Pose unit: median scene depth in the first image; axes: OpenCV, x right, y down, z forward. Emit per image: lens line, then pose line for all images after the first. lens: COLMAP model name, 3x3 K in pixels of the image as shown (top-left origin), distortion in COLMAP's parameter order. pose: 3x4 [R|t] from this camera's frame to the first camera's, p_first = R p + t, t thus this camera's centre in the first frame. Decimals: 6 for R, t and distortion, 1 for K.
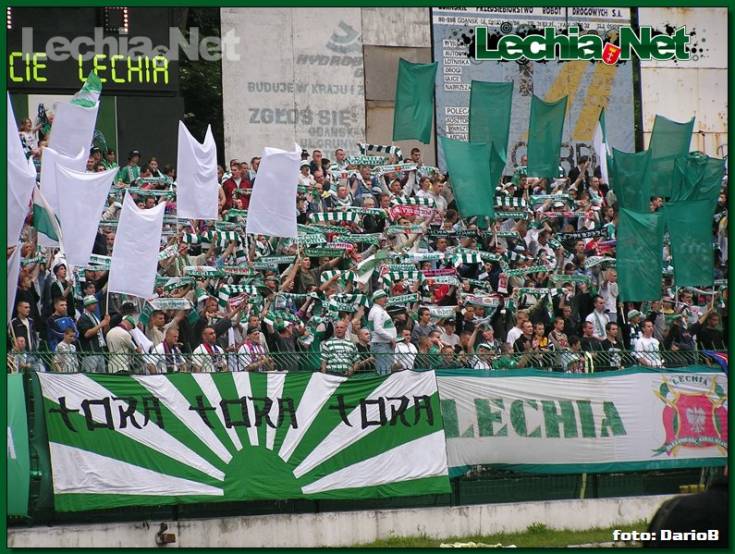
lens RADIAL K [[3892.6, 0, 367.5], [0, 3892.6, 277.0], [0, 0, 1]] dist [-0.269182, -18.462796]
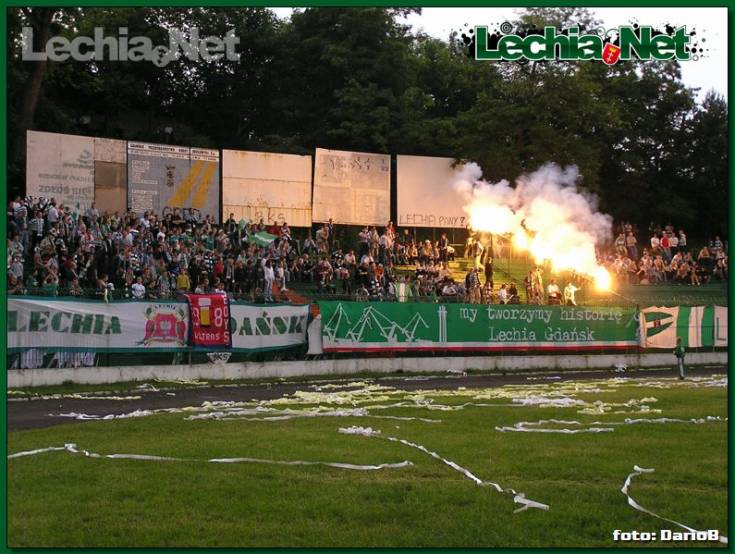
lens RADIAL K [[1223.1, 0, 367.5], [0, 1223.1, 277.0], [0, 0, 1]] dist [-0.121194, -0.010892]
pose [[0.994195, 0.030875, 0.103066, 0.124077], [-0.030118, 0.999507, -0.008894, 0.014490], [-0.103290, 0.005738, 0.994635, 0.396075]]
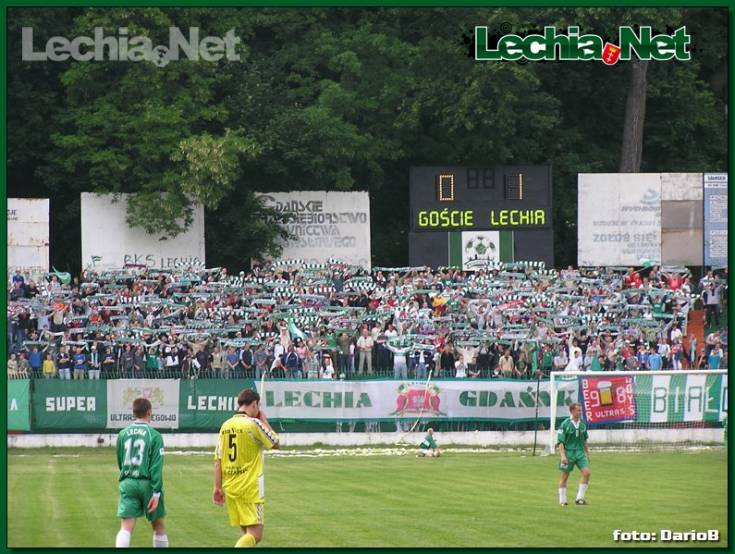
lens RADIAL K [[3892.6, 0, 367.5], [0, 3892.6, 277.0], [0, 0, 1]] dist [-0.269182, -18.462796]
pose [[0.789636, 0.009741, -0.613498, 1.553877], [0.006148, 0.999698, 0.023786, -0.098083], [0.613544, -0.022554, 0.789338, -0.915072]]
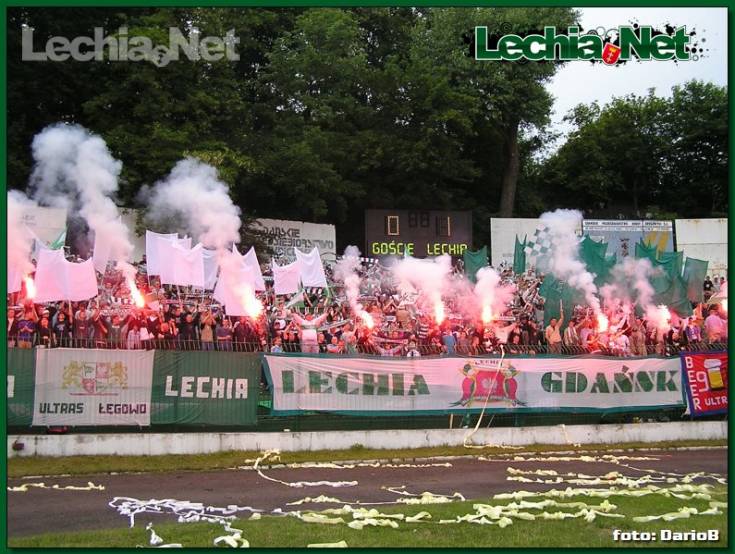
lens RADIAL K [[812.7, 0, 354.9], [0, 812.7, 276.1], [0, 0, 1]] dist [-0.208471, 0.404781]
pose [[0.864984, -0.043805, -0.499884, 0.219562], [-0.001985, 0.995876, -0.090705, 0.021291], [0.501796, 0.079451, 0.861329, 0.671776]]
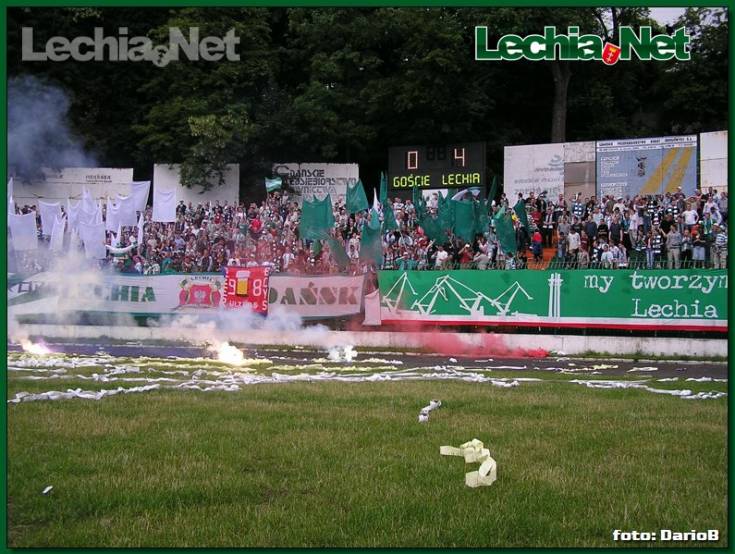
lens RADIAL K [[812.7, 0, 354.9], [0, 812.7, 276.1], [0, 0, 1]] dist [-0.208471, 0.404781]
pose [[0.539320, -0.002594, -0.842097, 0.544847], [0.000888, 0.999996, -0.002511, 0.026896], [0.842101, 0.000606, 0.539320, 0.840641]]
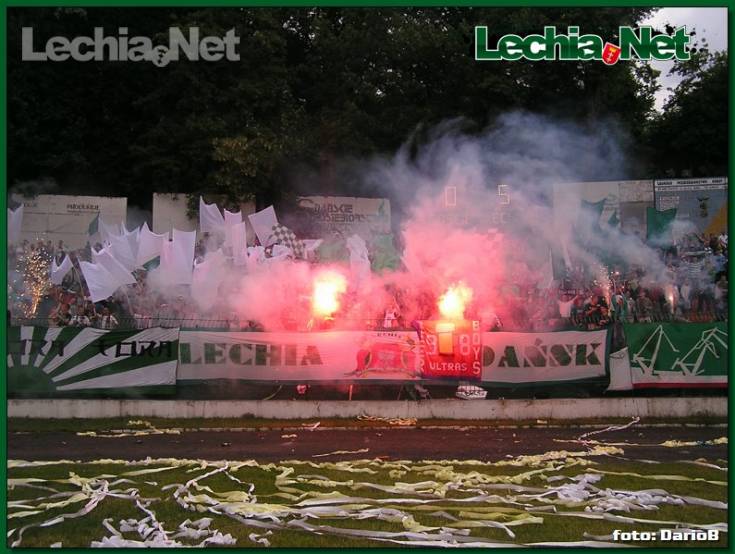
lens RADIAL K [[812.7, 0, 354.9], [0, 812.7, 276.1], [0, 0, 1]] dist [-0.208471, 0.404781]
pose [[0.702183, -0.045792, -0.710523, 0.342738], [0.009190, 0.998429, -0.055265, 0.020190], [0.711937, 0.032276, 0.701501, 0.751276]]
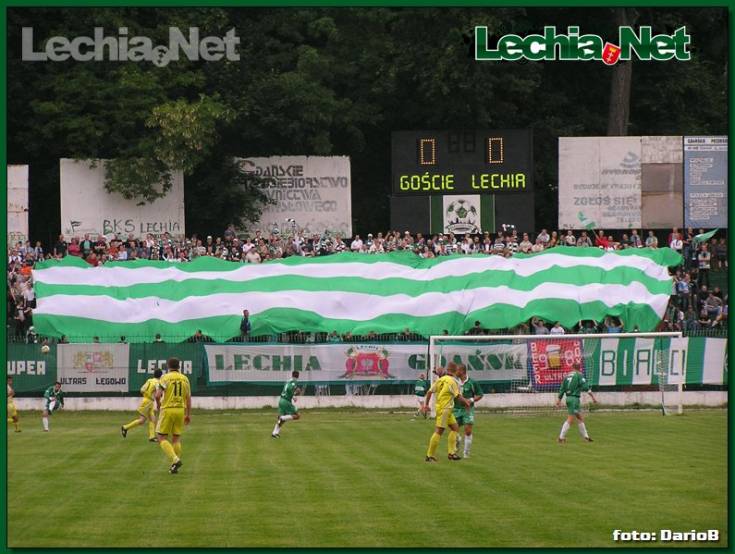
lens RADIAL K [[3892.6, 0, 367.5], [0, 3892.6, 277.0], [0, 0, 1]] dist [-0.269182, -18.462796]
pose [[0.757940, 0.013676, -0.652181, 1.685427], [0.010801, 0.999380, 0.033510, -0.099646], [0.652235, -0.032443, 0.757322, -0.831750]]
